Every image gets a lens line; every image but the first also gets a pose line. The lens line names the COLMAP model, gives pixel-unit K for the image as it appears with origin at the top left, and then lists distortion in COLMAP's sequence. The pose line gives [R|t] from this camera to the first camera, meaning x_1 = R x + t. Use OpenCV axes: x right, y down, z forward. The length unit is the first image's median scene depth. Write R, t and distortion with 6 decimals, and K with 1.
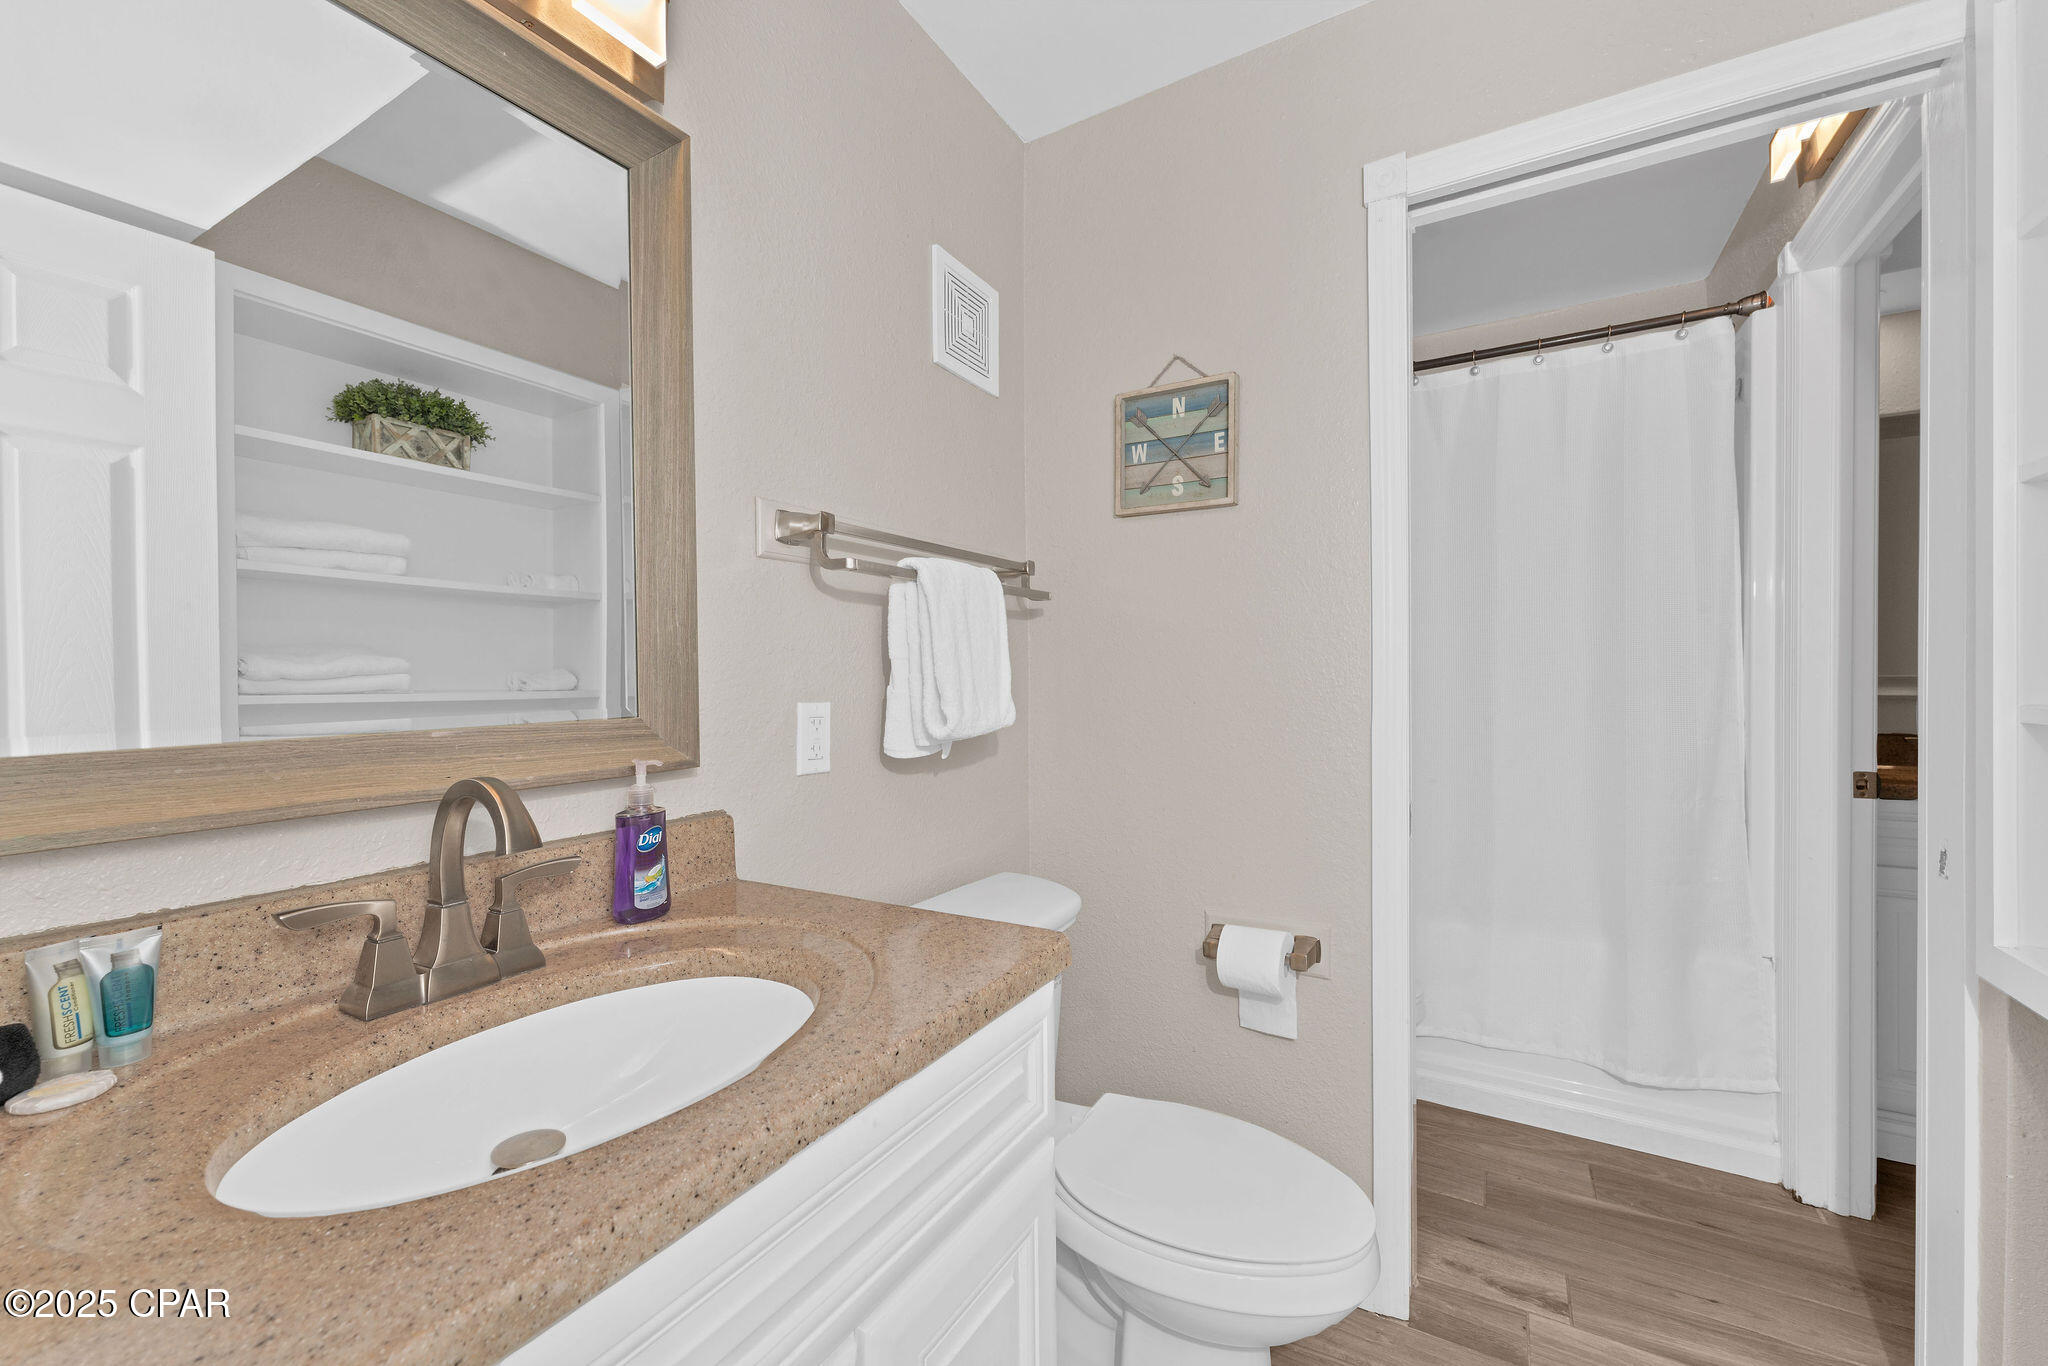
lens RADIAL K [[835.4, 0, 1024.0], [0, 835.4, 683.0], [0, 0, 1]] dist [0.002040, 0.000090]
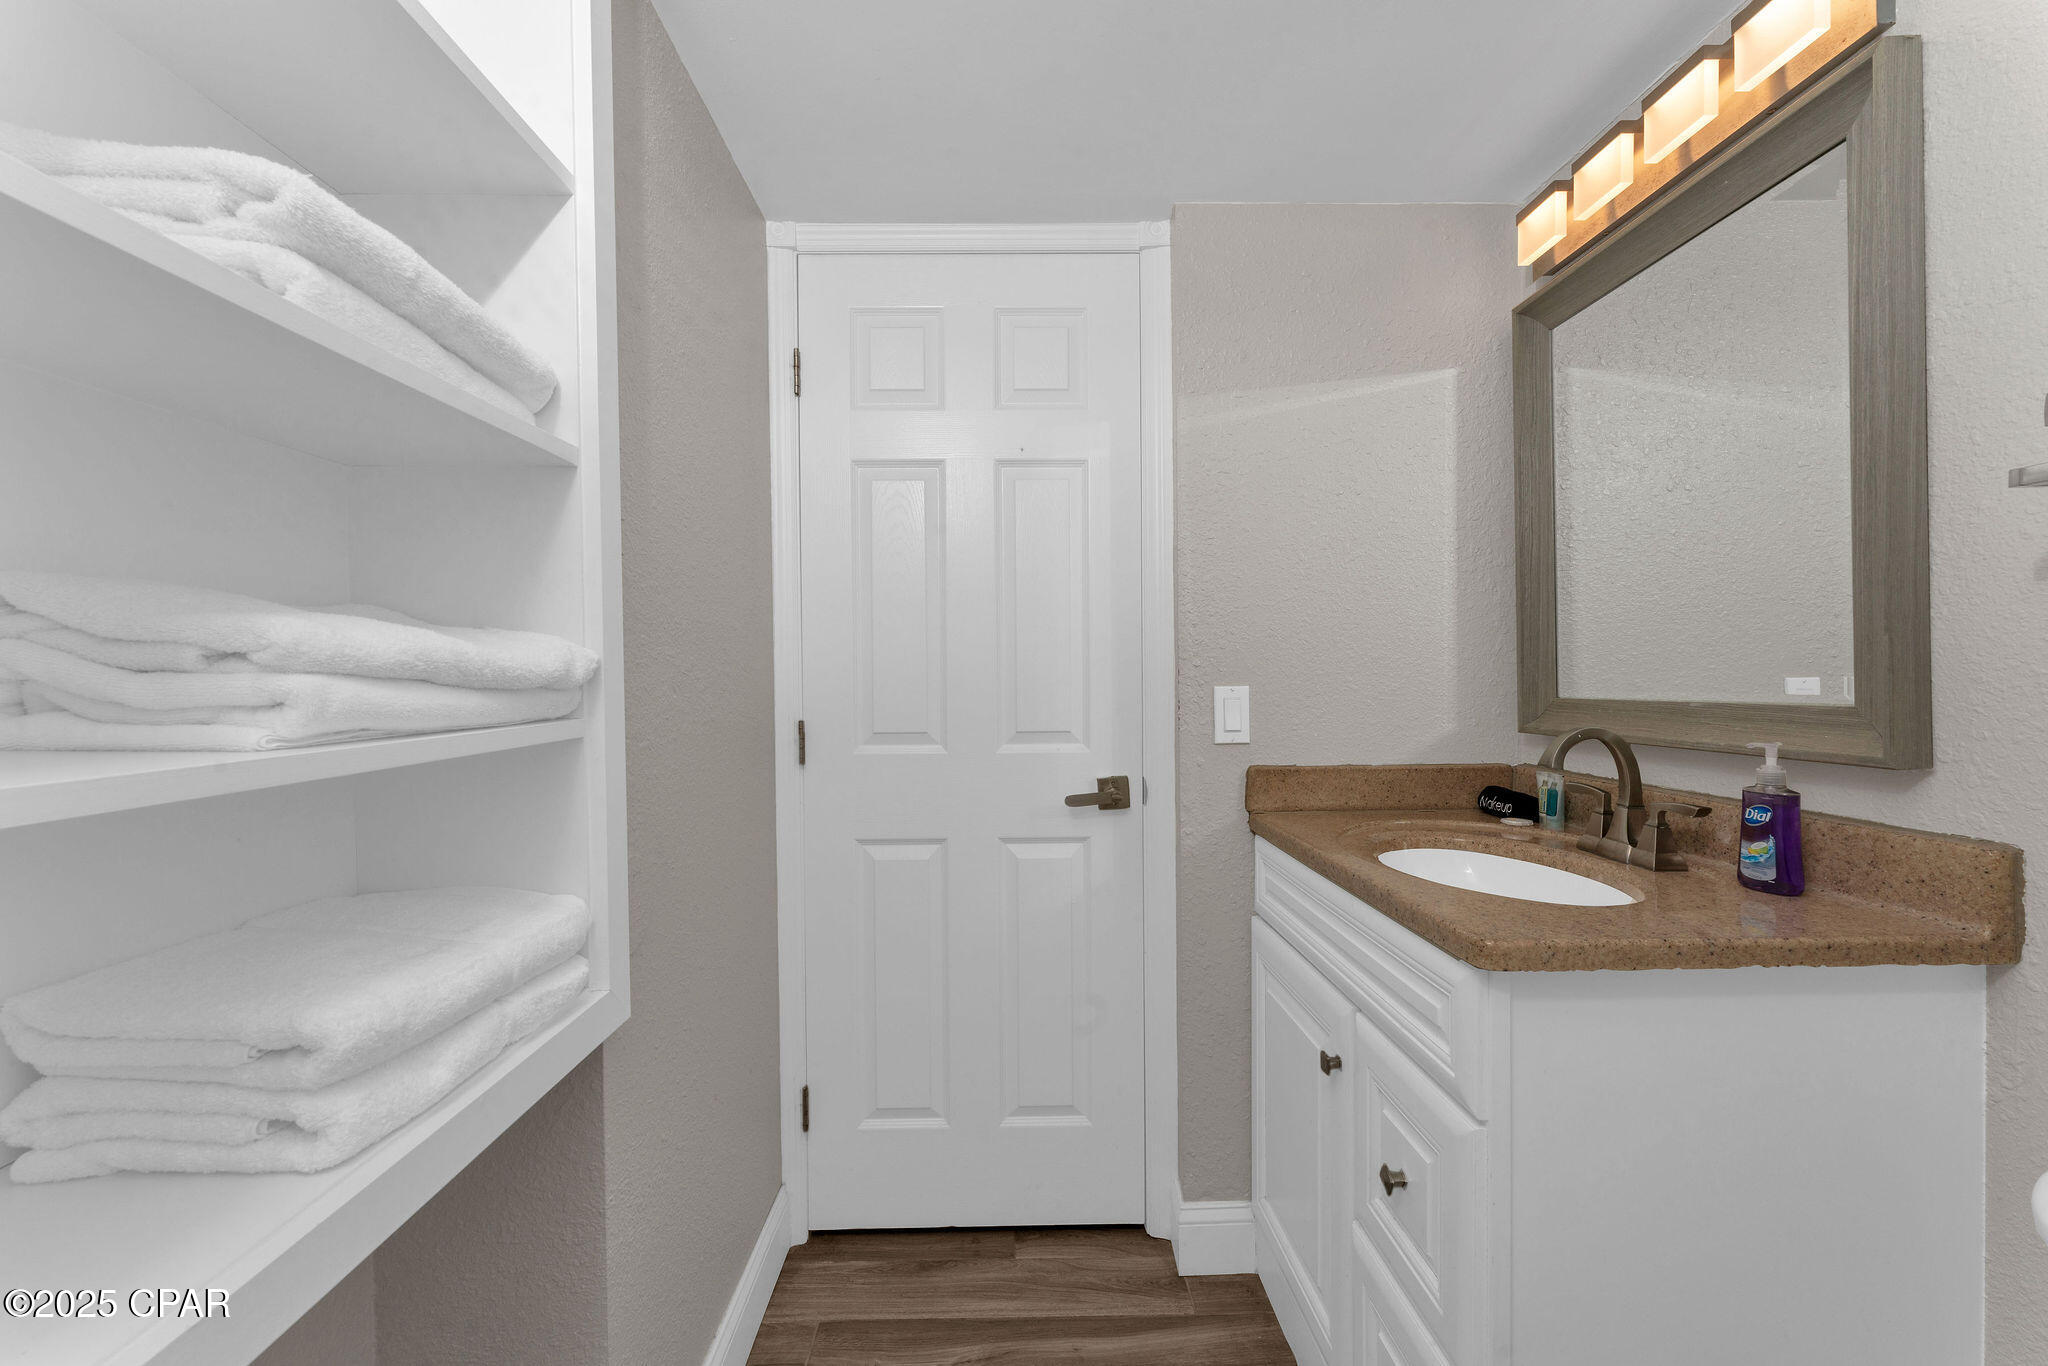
lens RADIAL K [[835.4, 0, 1024.0], [0, 835.4, 683.0], [0, 0, 1]] dist [0.002040, 0.000090]
pose [[-0.839078, 0.029765, -0.543196, 0.905250], [0.018326, 0.999482, 0.026459, -0.029293], [0.543702, 0.012246, -0.839189, 1.357770]]
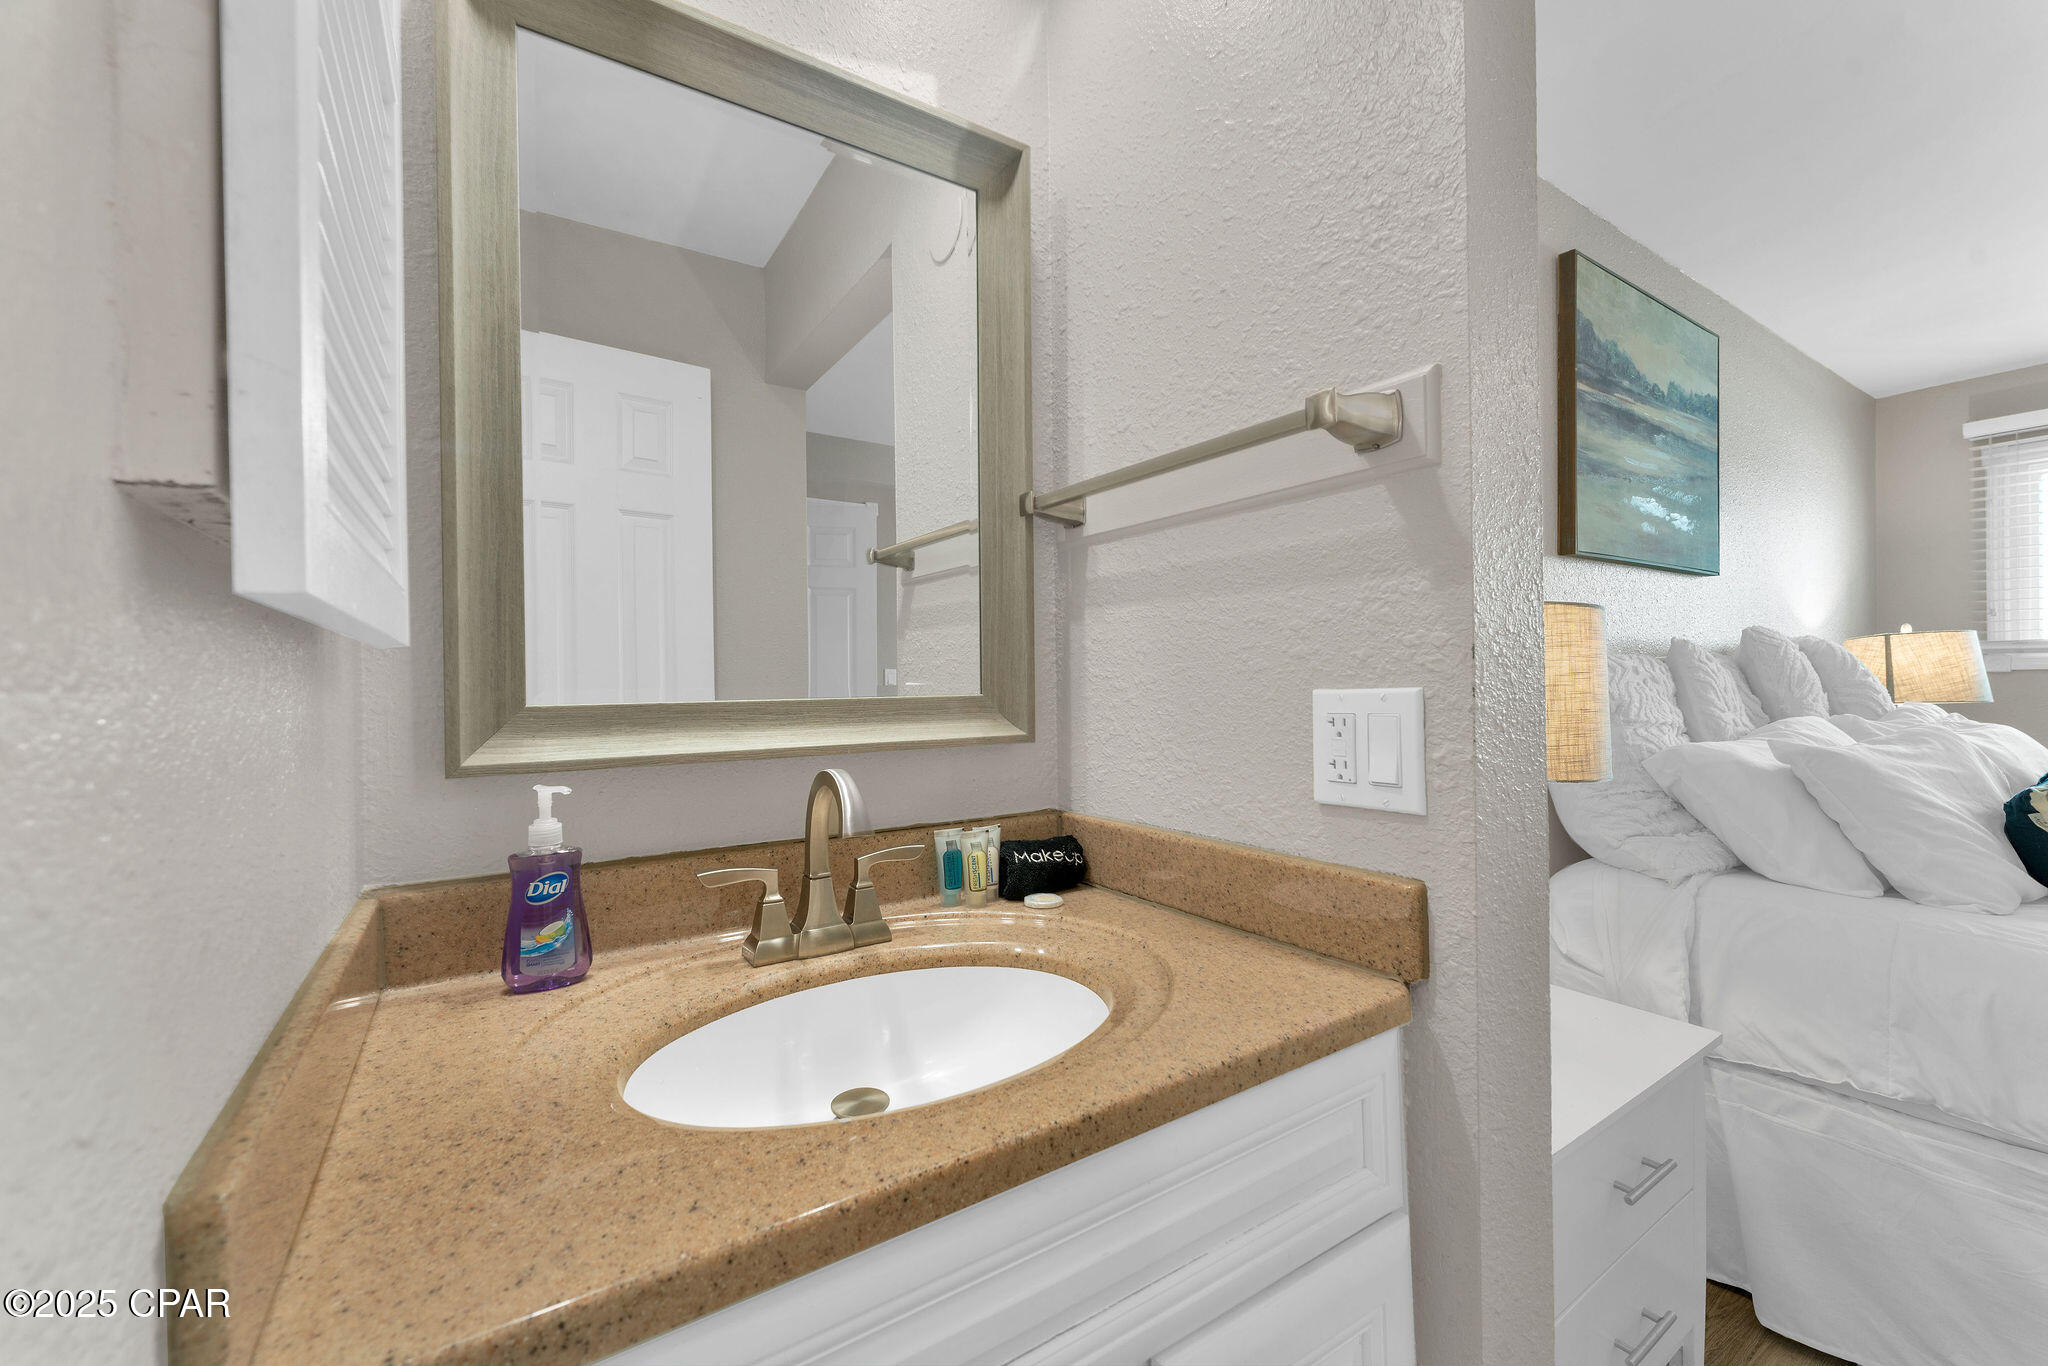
lens RADIAL K [[812.5, 0, 1024.0], [0, 812.5, 683.0], [0, 0, 1]] dist [0.002249, 0.000342]
pose [[0.907465, 0.003126, -0.420117, 0.285740], [-0.005076, 0.999981, -0.003524, -0.009071], [0.420097, 0.005330, 0.907463, 0.474230]]
